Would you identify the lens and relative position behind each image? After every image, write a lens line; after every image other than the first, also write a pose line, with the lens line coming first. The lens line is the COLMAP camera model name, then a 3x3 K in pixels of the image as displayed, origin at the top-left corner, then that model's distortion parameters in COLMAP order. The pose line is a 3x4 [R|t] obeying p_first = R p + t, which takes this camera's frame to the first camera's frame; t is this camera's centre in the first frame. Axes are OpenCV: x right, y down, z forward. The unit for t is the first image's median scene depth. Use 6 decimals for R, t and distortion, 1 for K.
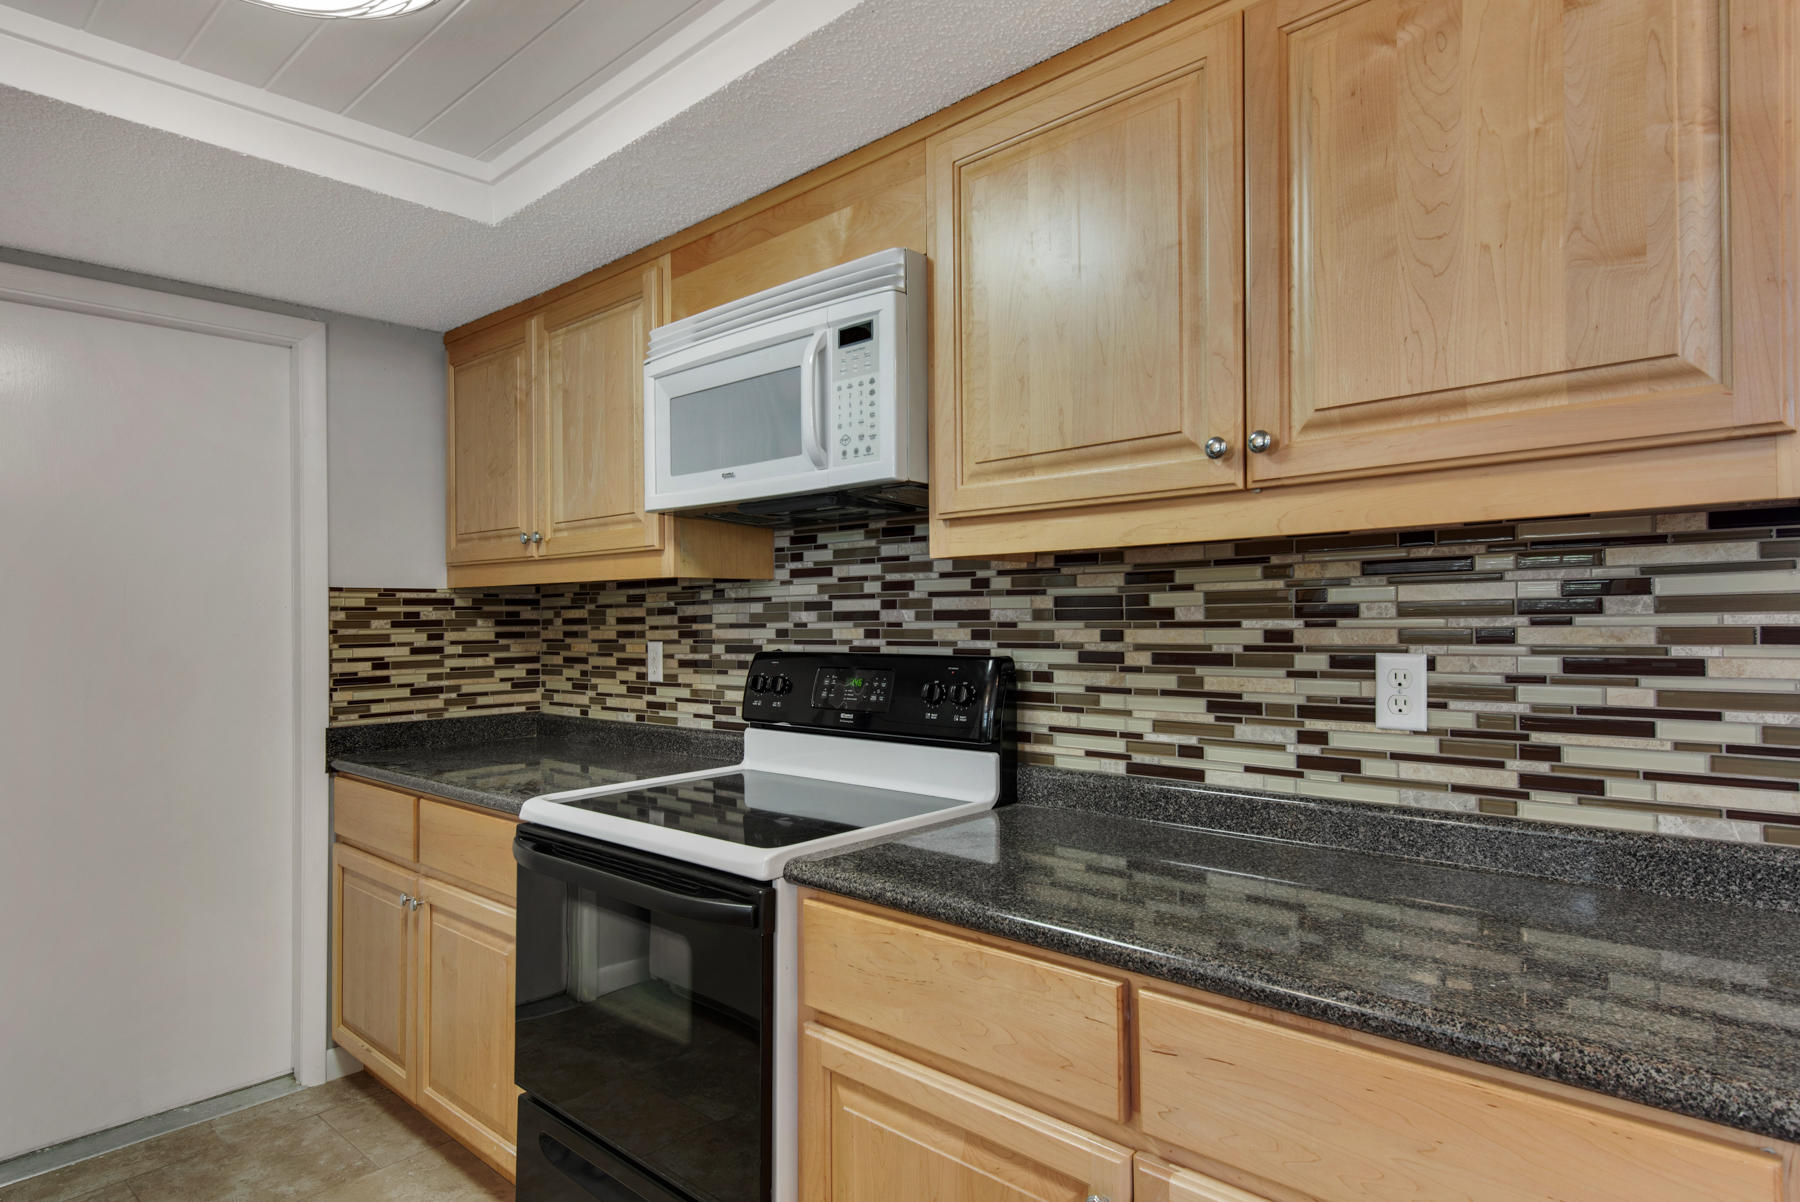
lens RADIAL K [[1048.6, 0, 880.0], [0, 1048.6, 642.5], [0, 0, 1]] dist [0.016516, -0.000984]
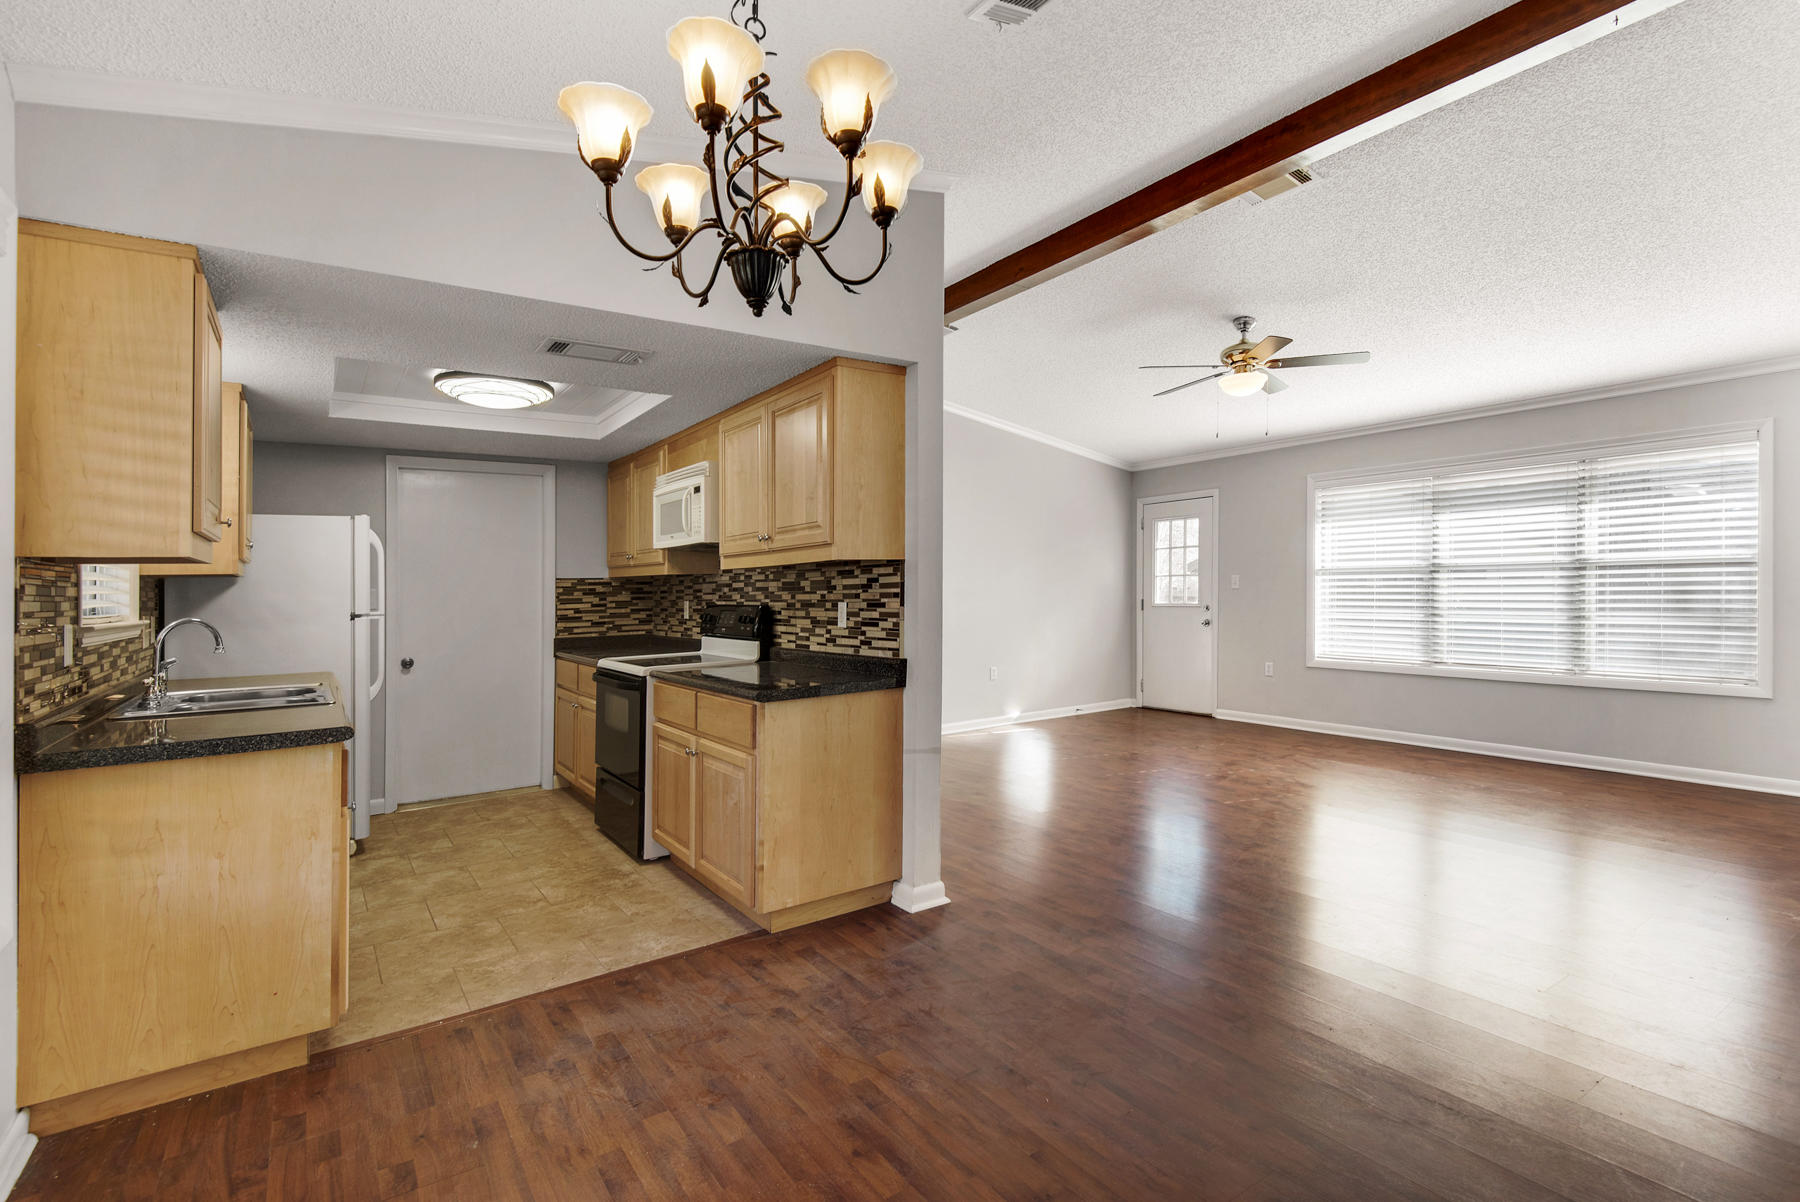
lens RADIAL K [[847.1, 0, 916.6], [0, 847.1, 590.4], [0, 0, 1]] dist [0.005315, -0.001136]
pose [[0.983004, -0.007040, -0.183447, 0.907202], [0.003664, 0.999818, -0.018738, 0.018498], [0.183546, 0.017747, 0.982851, -1.045524]]
